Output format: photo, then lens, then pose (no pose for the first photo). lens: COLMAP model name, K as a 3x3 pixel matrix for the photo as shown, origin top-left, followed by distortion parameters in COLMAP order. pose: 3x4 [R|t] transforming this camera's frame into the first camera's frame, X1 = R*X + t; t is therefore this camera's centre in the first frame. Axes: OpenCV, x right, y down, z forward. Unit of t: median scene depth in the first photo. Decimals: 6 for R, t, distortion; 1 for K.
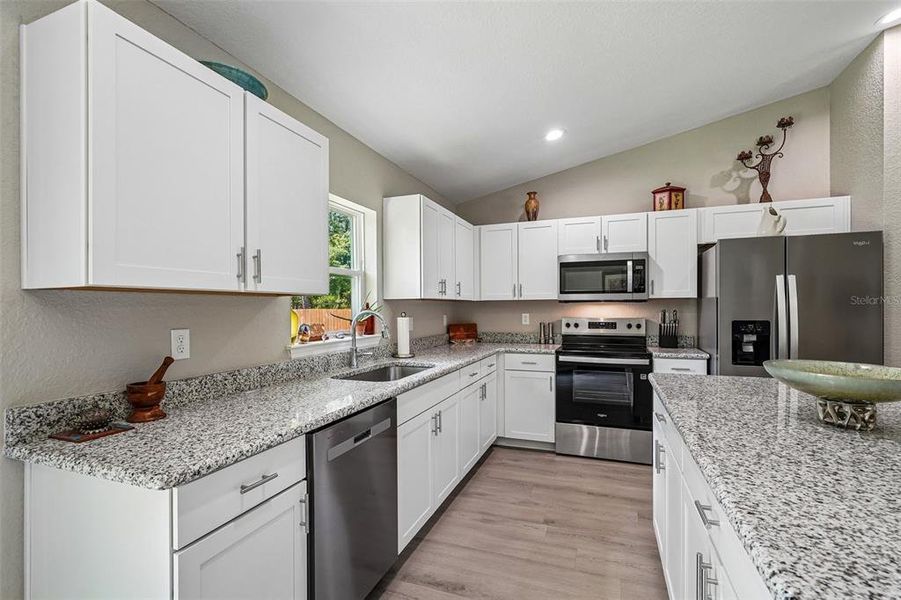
lens RADIAL K [[406.3, 0, 443.6], [0, 406.3, 305.7], [0, 0, 1]] dist [-0.004676, 0.002703]
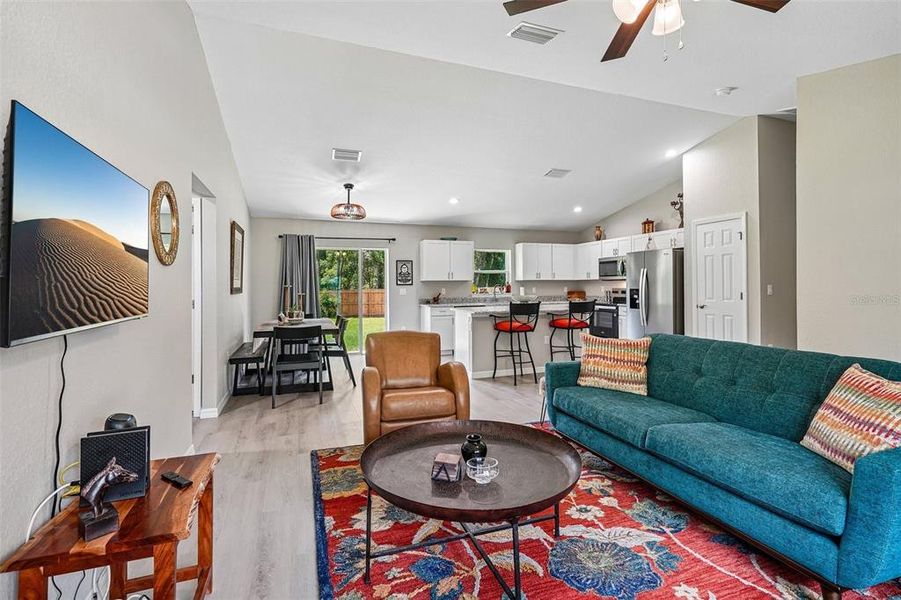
lens RADIAL K [[406.3, 0, 445.9], [0, 406.3, 280.5], [0, 0, 1]] dist [-0.004676, 0.002703]
pose [[0.658856, -0.010208, -0.752200, 1.493028], [0.006919, 0.999948, -0.007510, 0.000402], [0.752237, -0.000257, 0.658892, -1.084405]]
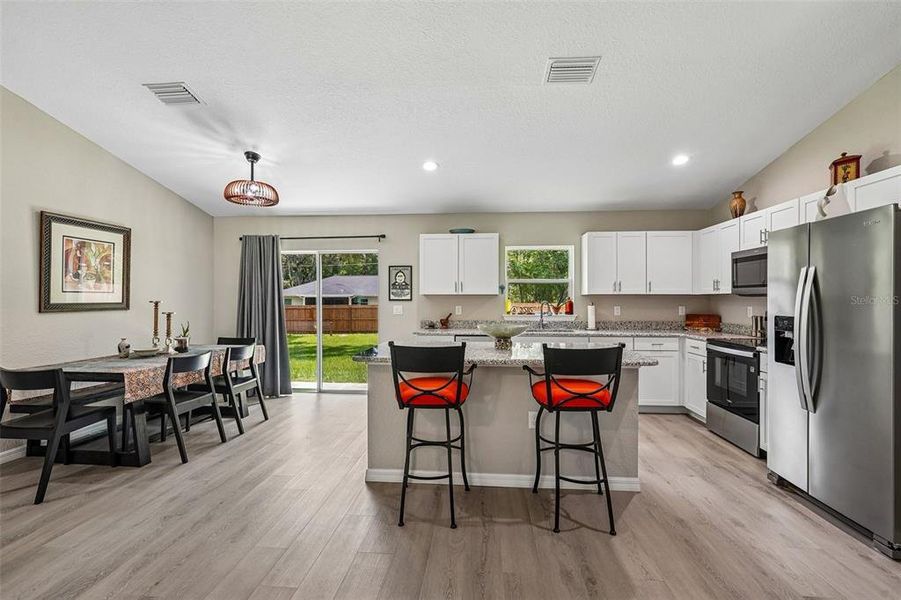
lens RADIAL K [[406.3, 0, 449.5], [0, 406.3, 299.8], [0, 0, 1]] dist [-0.004676, 0.002703]
pose [[0.289530, 0.007347, -0.957141, 1.217706], [0.001364, 0.999966, 0.008089, -0.008795], [0.957168, -0.003648, 0.289510, -0.023835]]
